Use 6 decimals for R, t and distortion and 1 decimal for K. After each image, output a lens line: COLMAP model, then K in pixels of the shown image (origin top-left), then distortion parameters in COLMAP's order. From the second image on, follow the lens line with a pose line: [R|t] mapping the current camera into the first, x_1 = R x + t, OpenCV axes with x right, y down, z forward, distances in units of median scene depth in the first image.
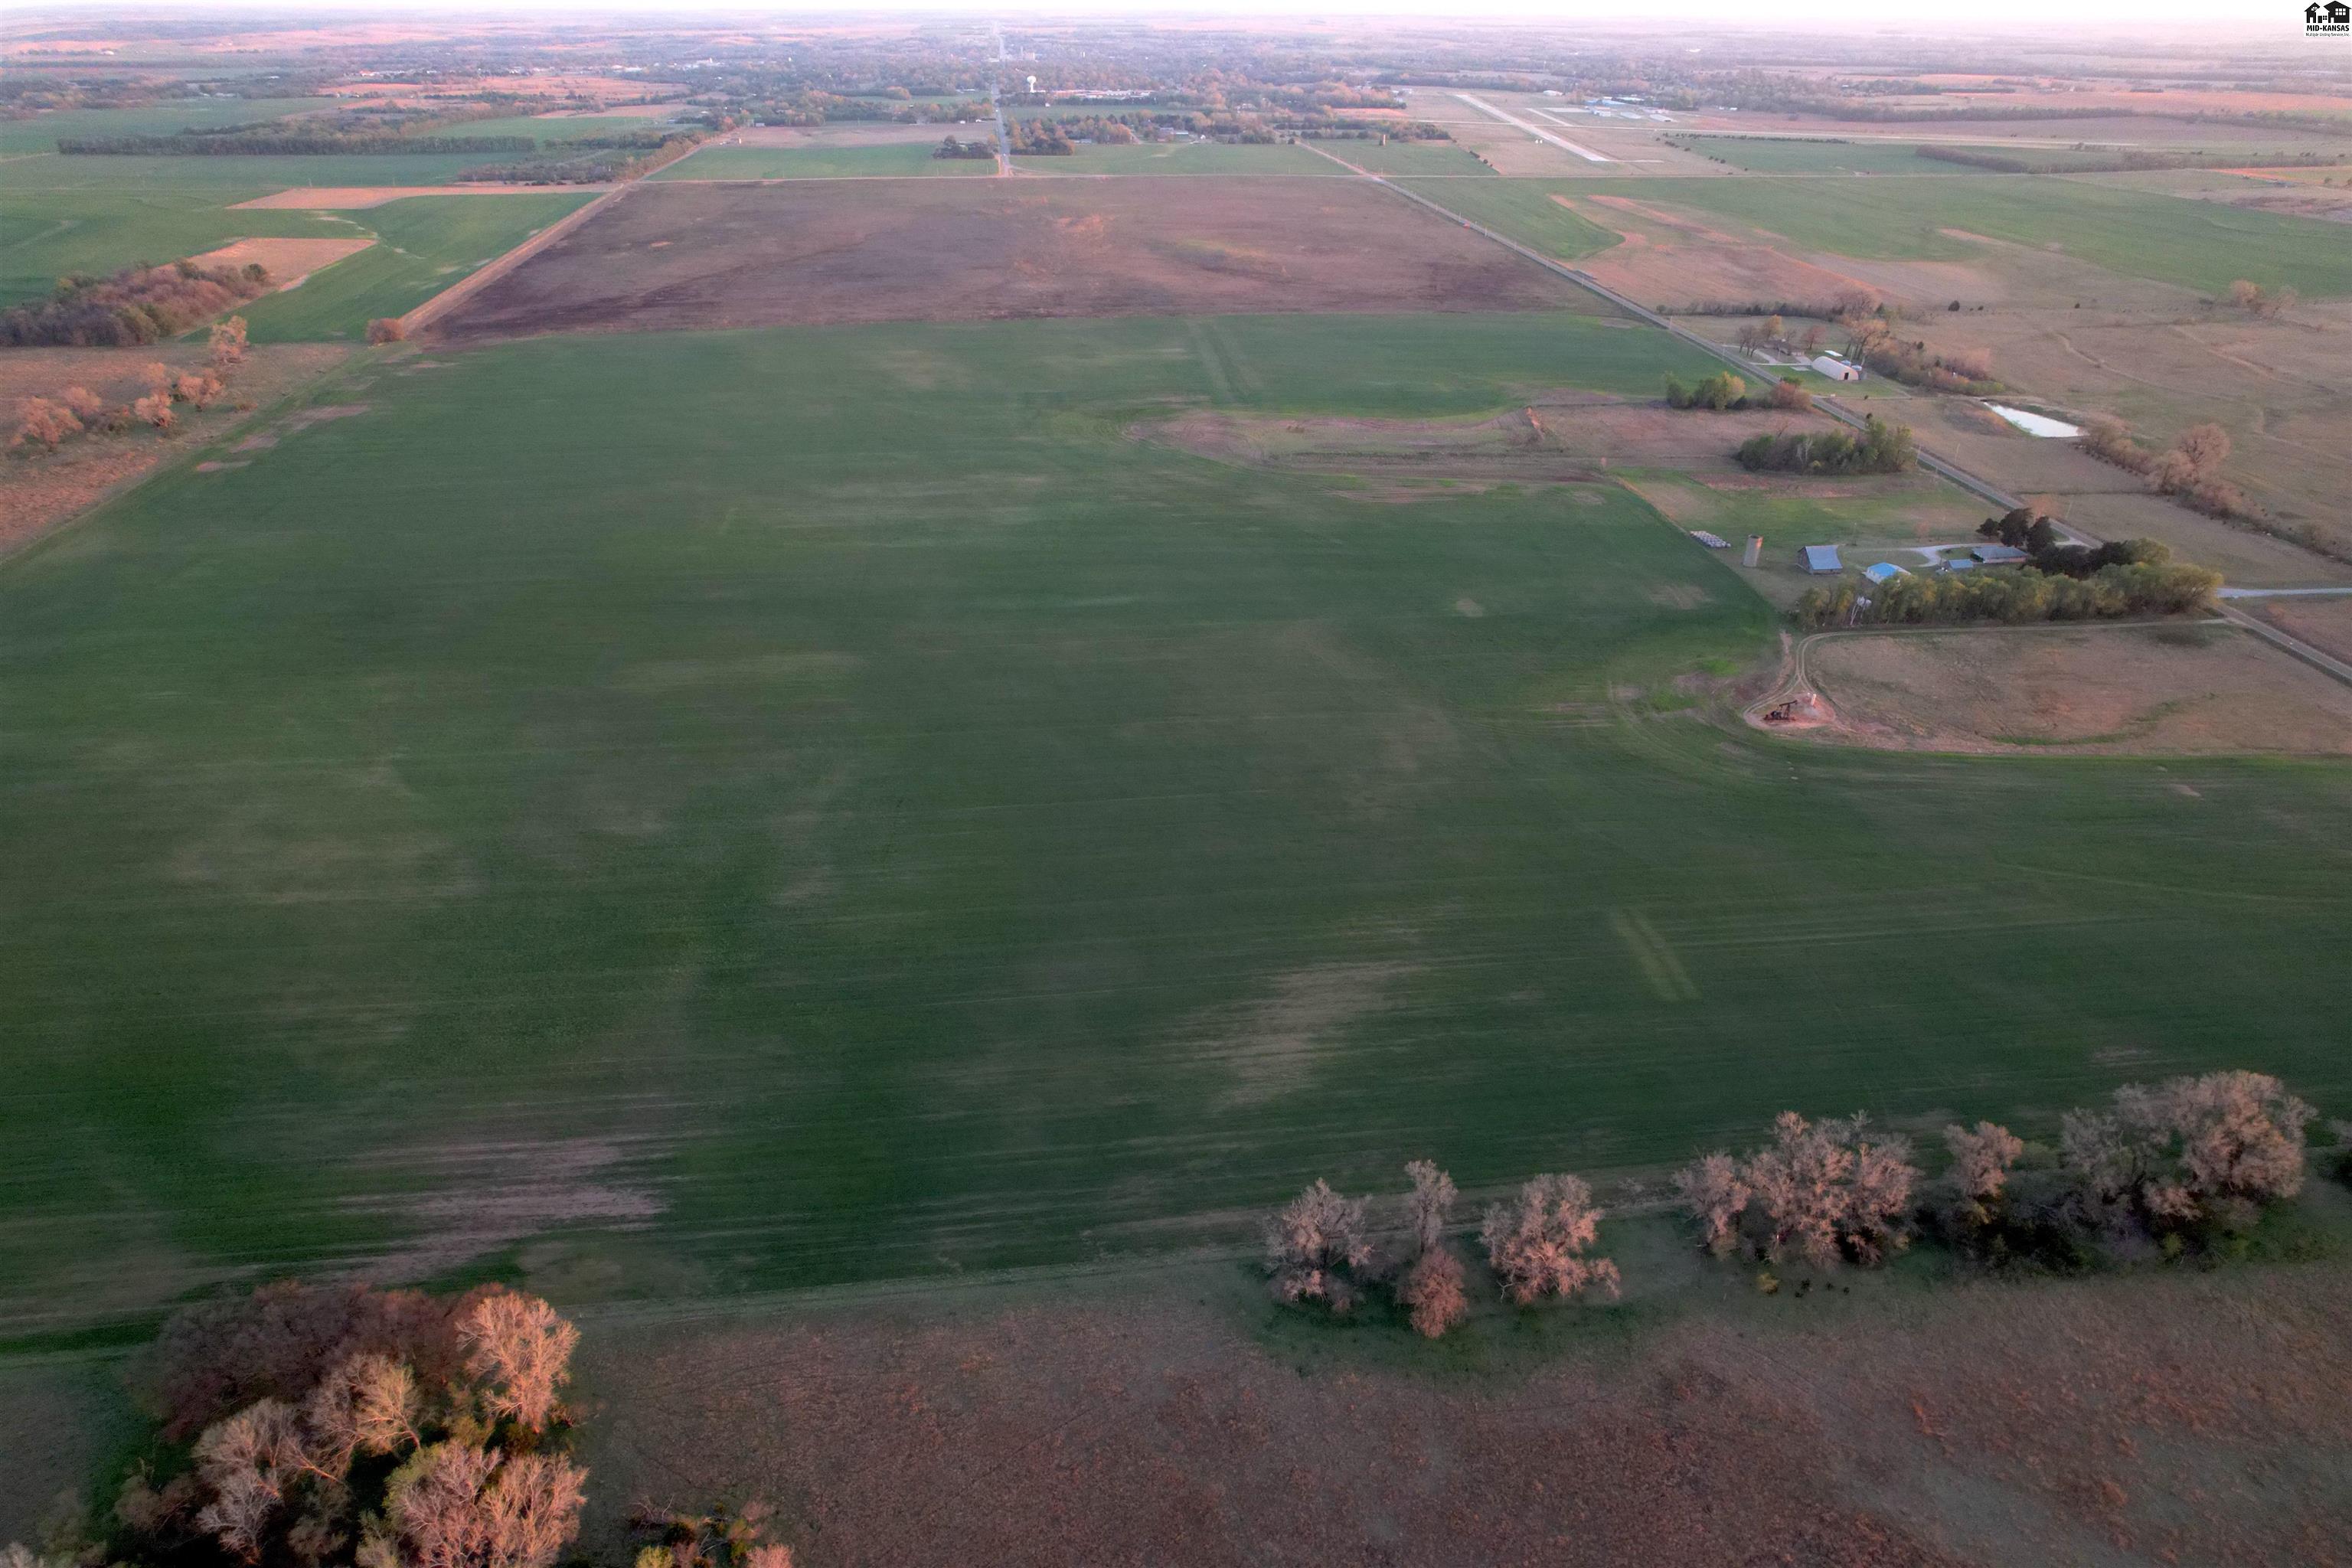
lens RADIAL K [[1499.9, 0, 1182.5], [0, 1499.9, 800.8], [0, 0, 1]] dist [-0.074761, 0.069172]
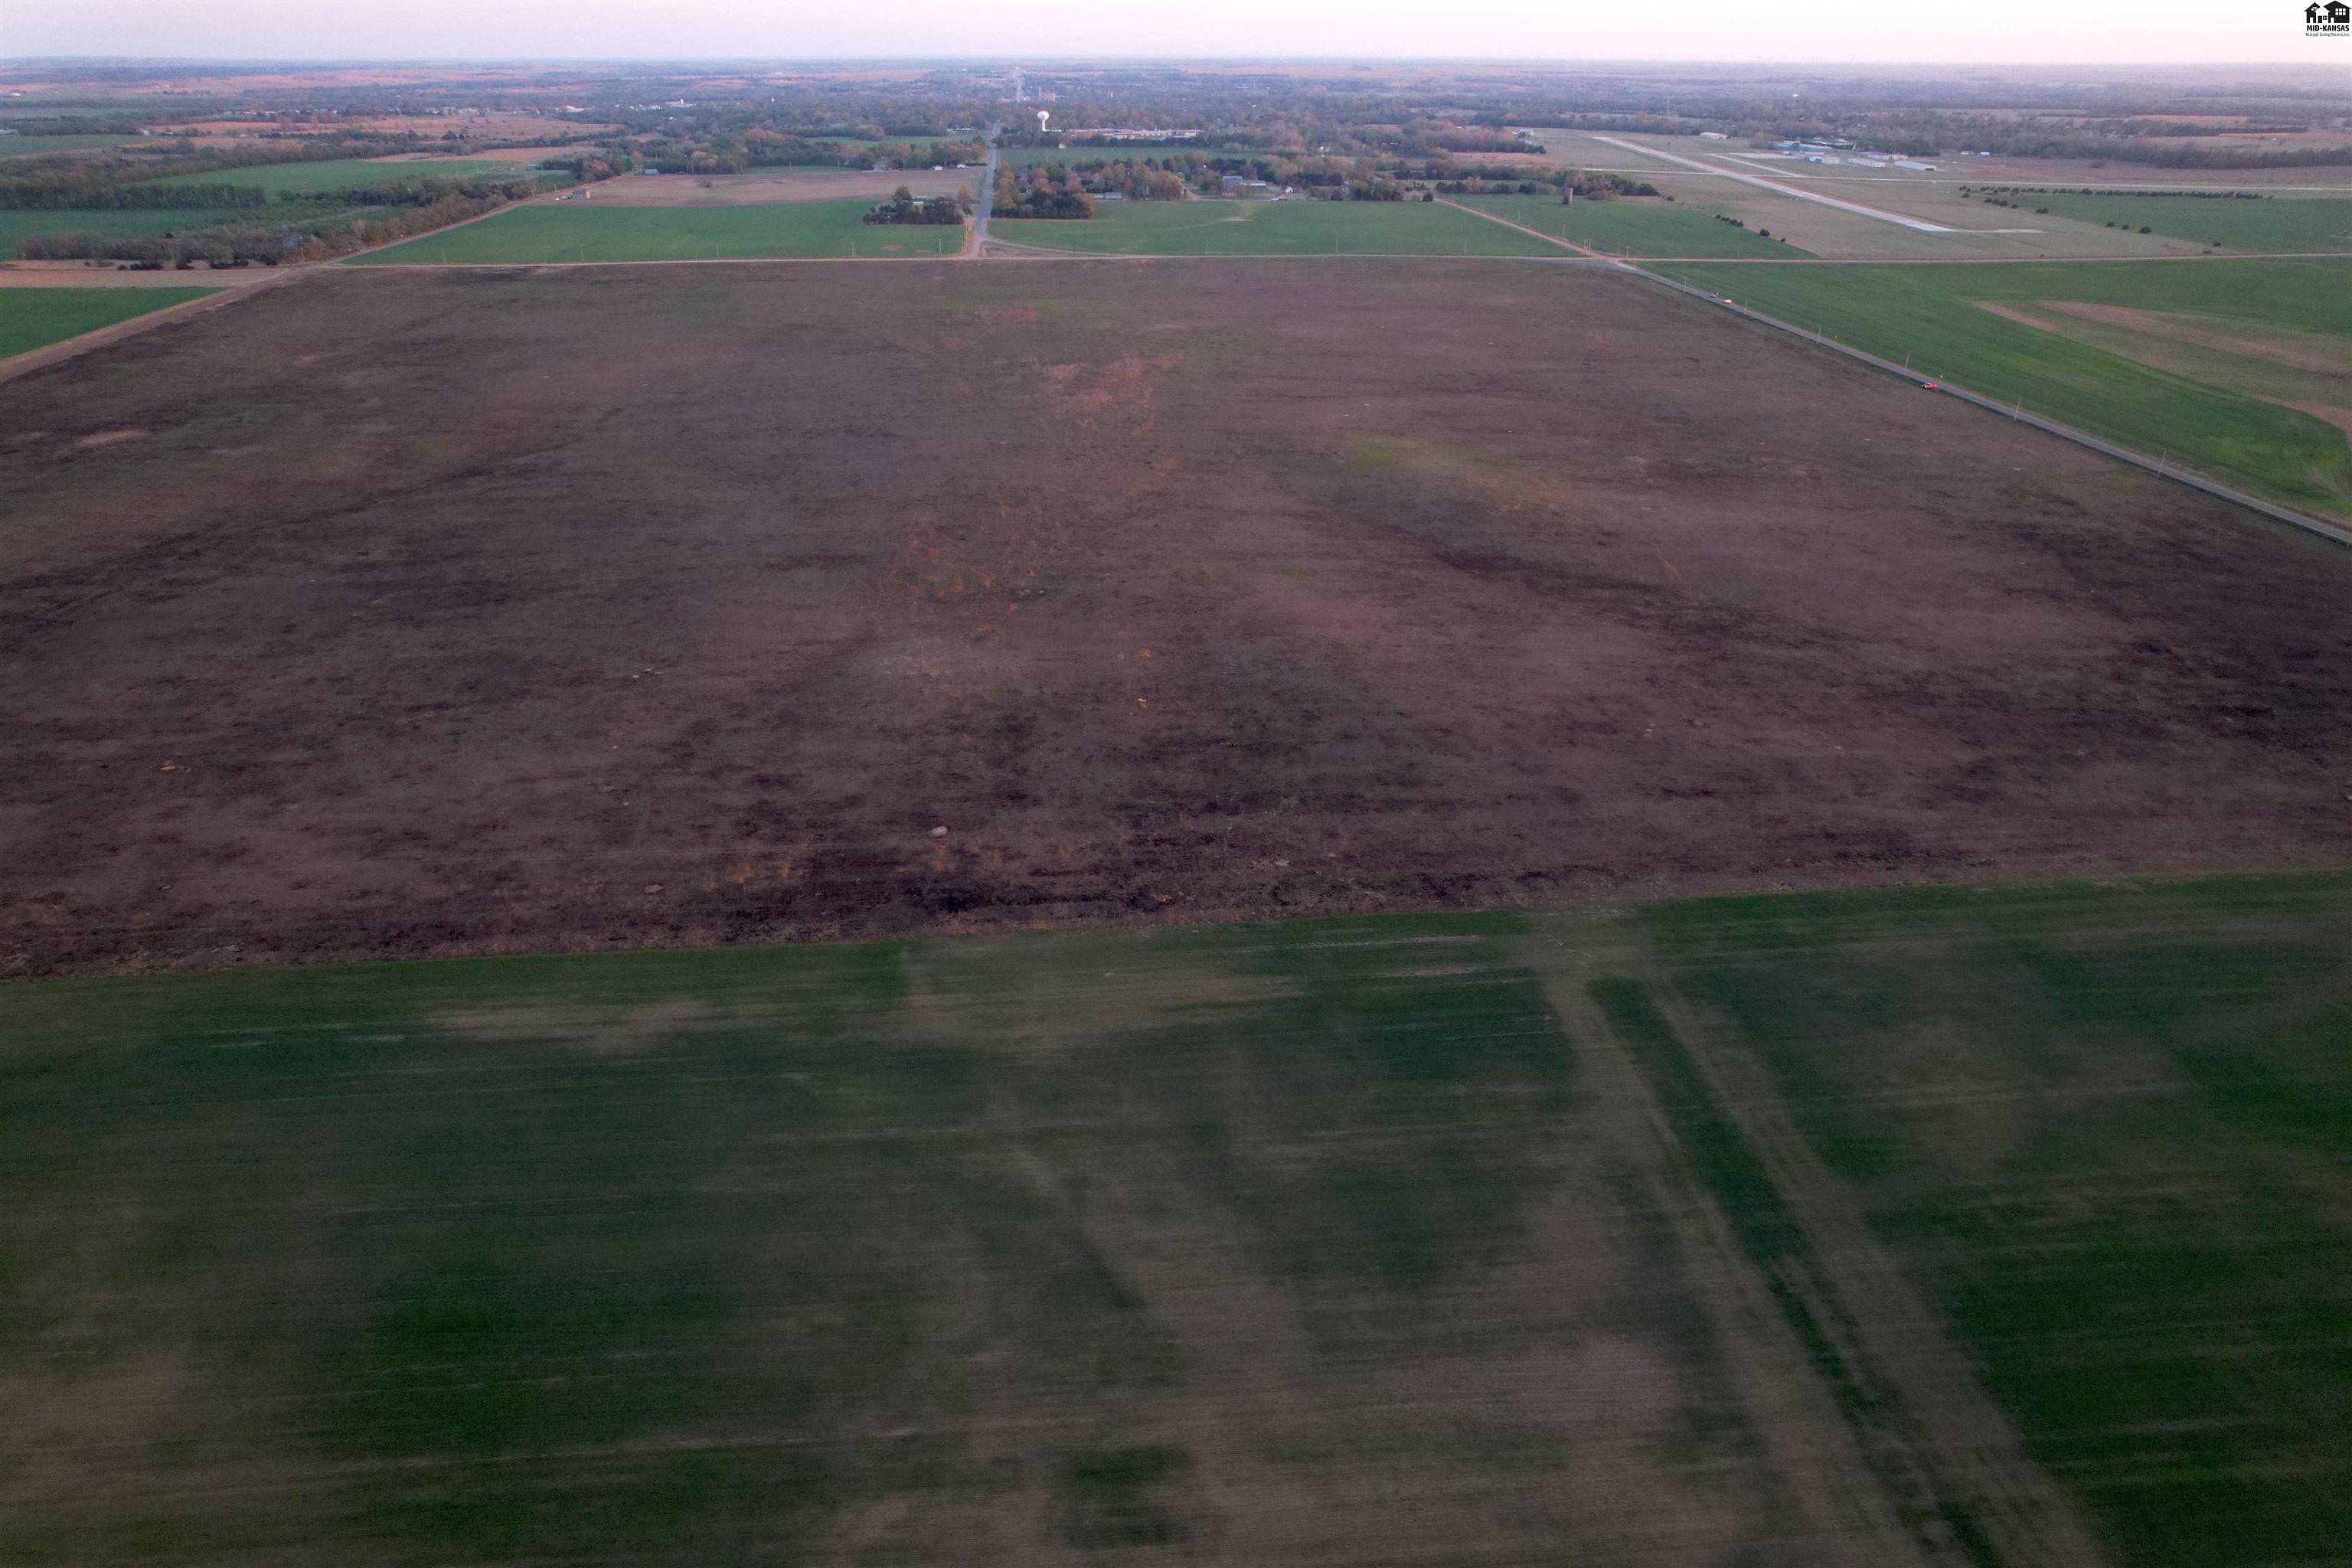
lens RADIAL K [[1499.9, 0, 1182.5], [0, 1499.9, 800.8], [0, 0, 1]] dist [-0.074761, 0.069172]
pose [[0.999867, 0.007488, -0.014479, -0.032547], [-0.007924, 0.999509, -0.030312, -0.224179], [0.014244, 0.030423, 0.999436, 0.499971]]
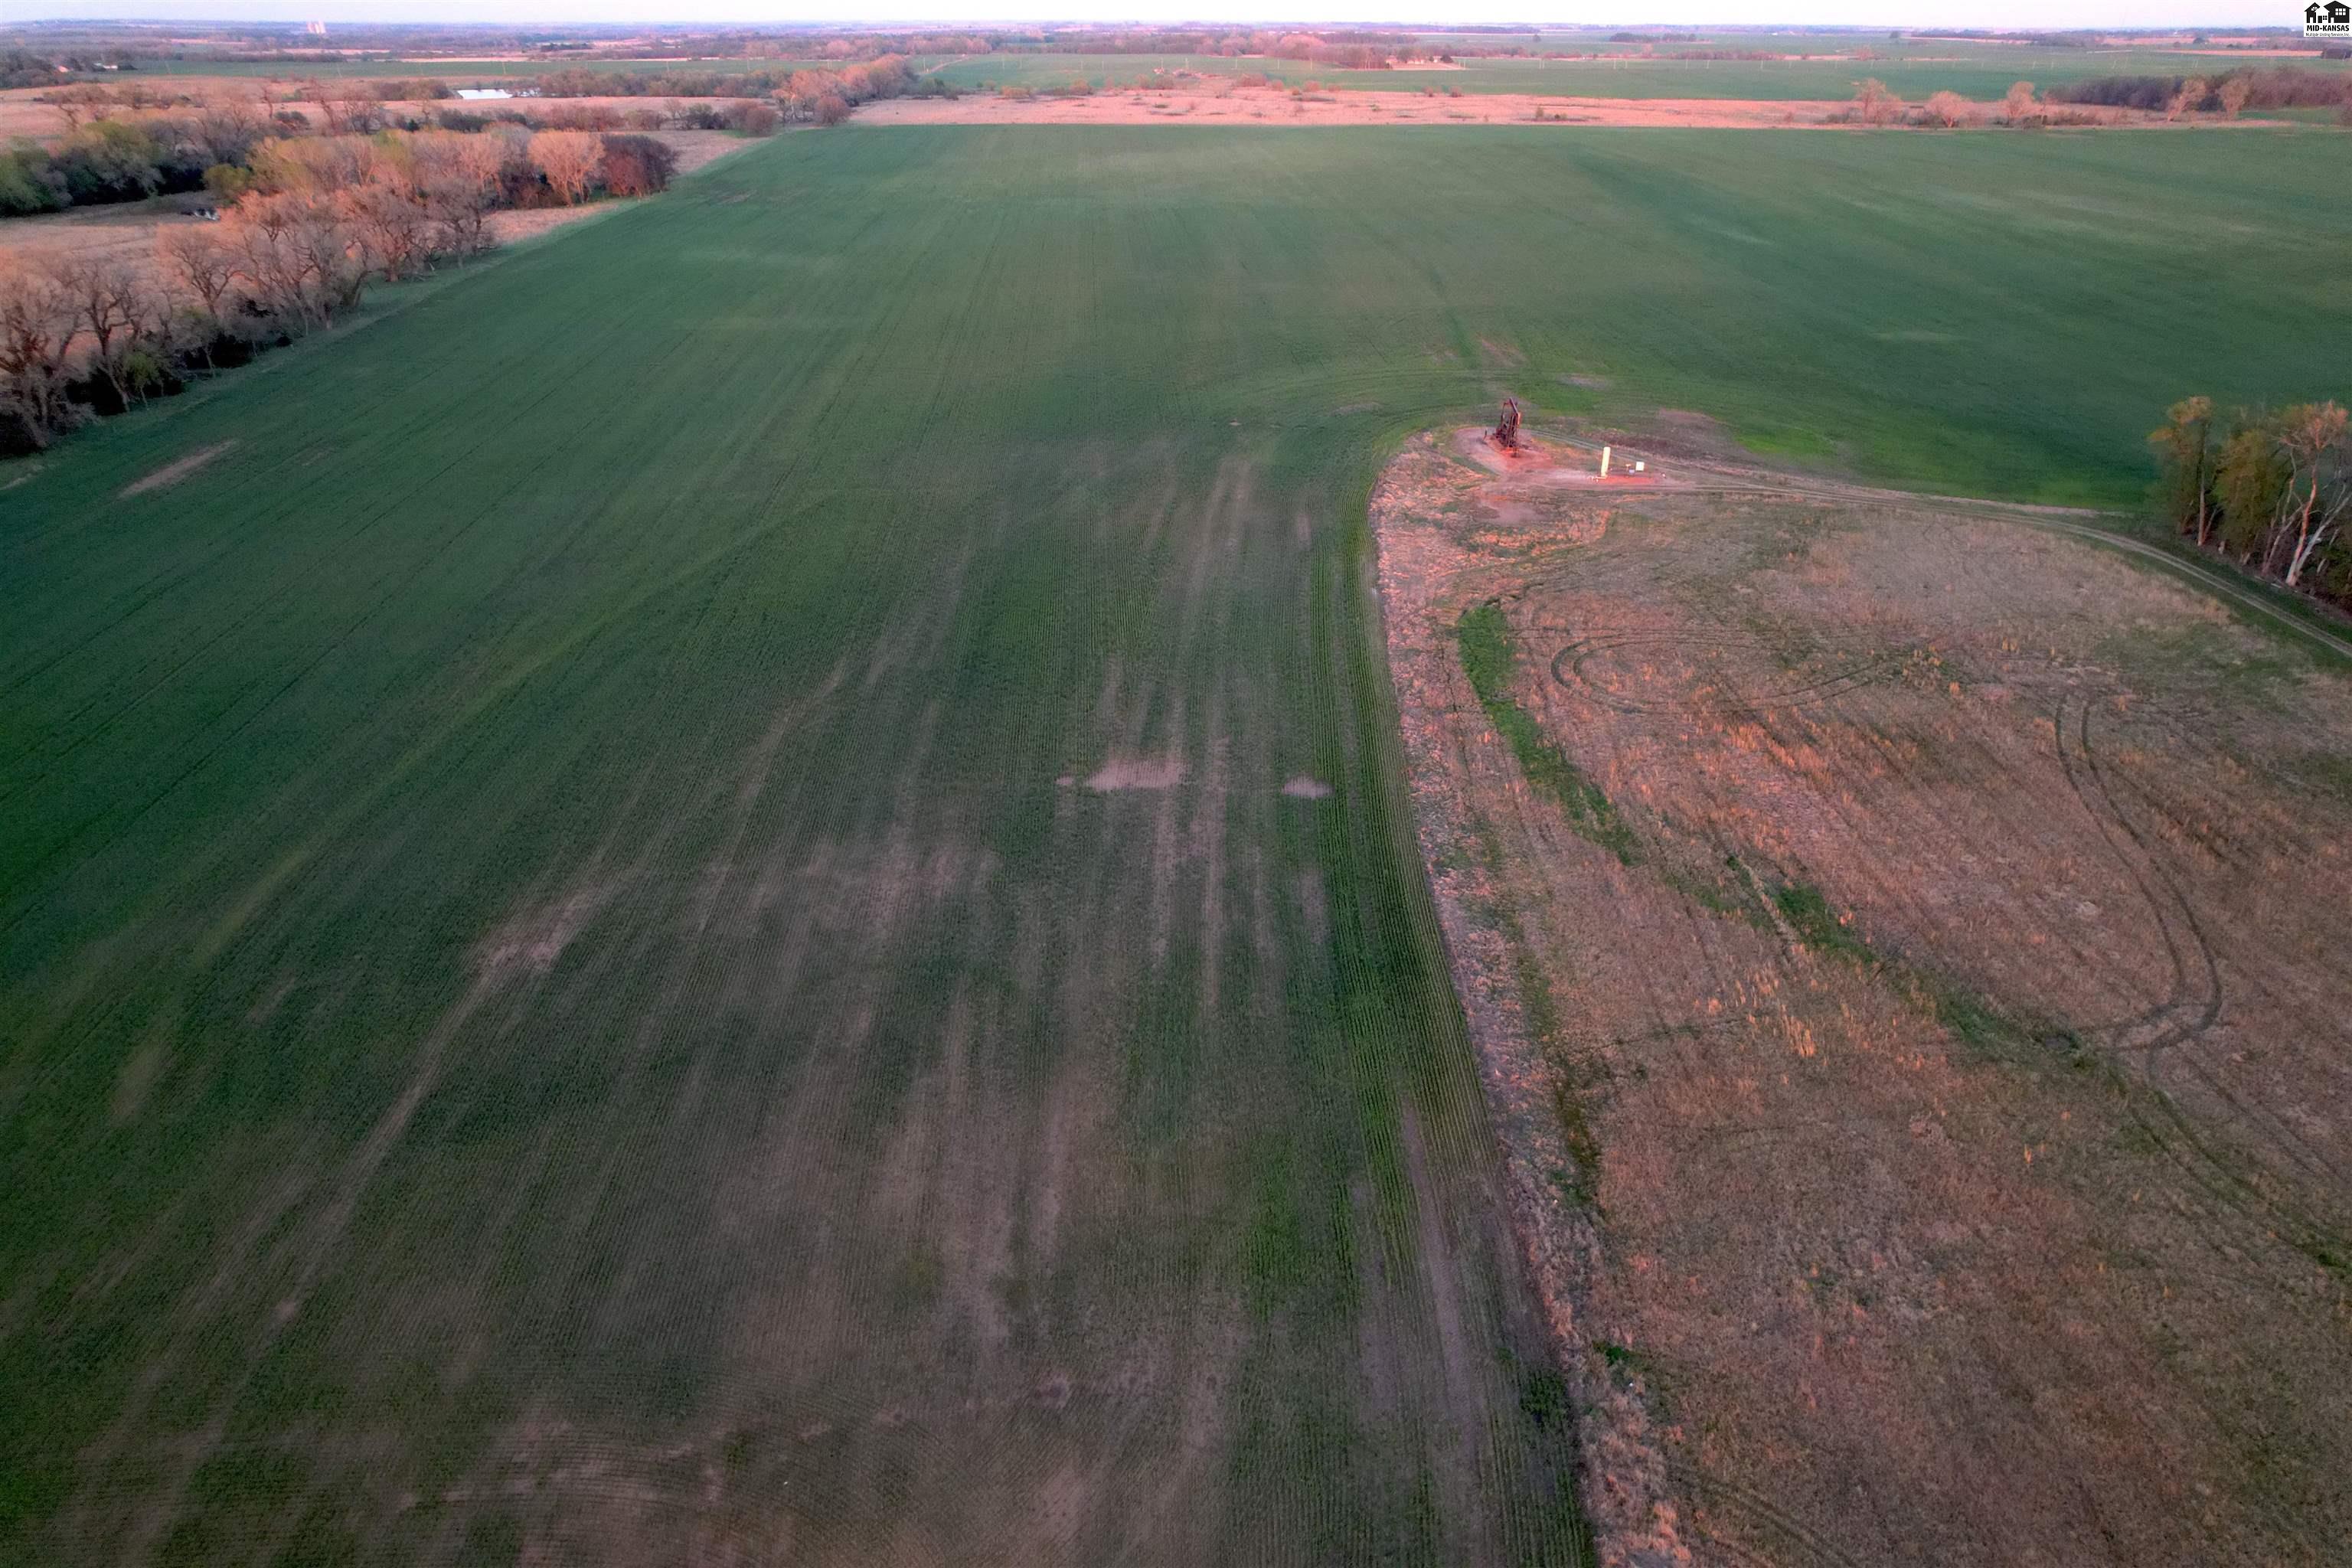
lens RADIAL K [[1499.9, 0, 1182.5], [0, 1499.9, 800.8], [0, 0, 1]] dist [-0.074761, 0.069172]
pose [[-0.061224, 0.464897, -0.883245, 0.267009], [-0.486024, 0.759023, 0.433202, -0.037470], [0.871798, 0.455801, 0.179481, 0.273489]]
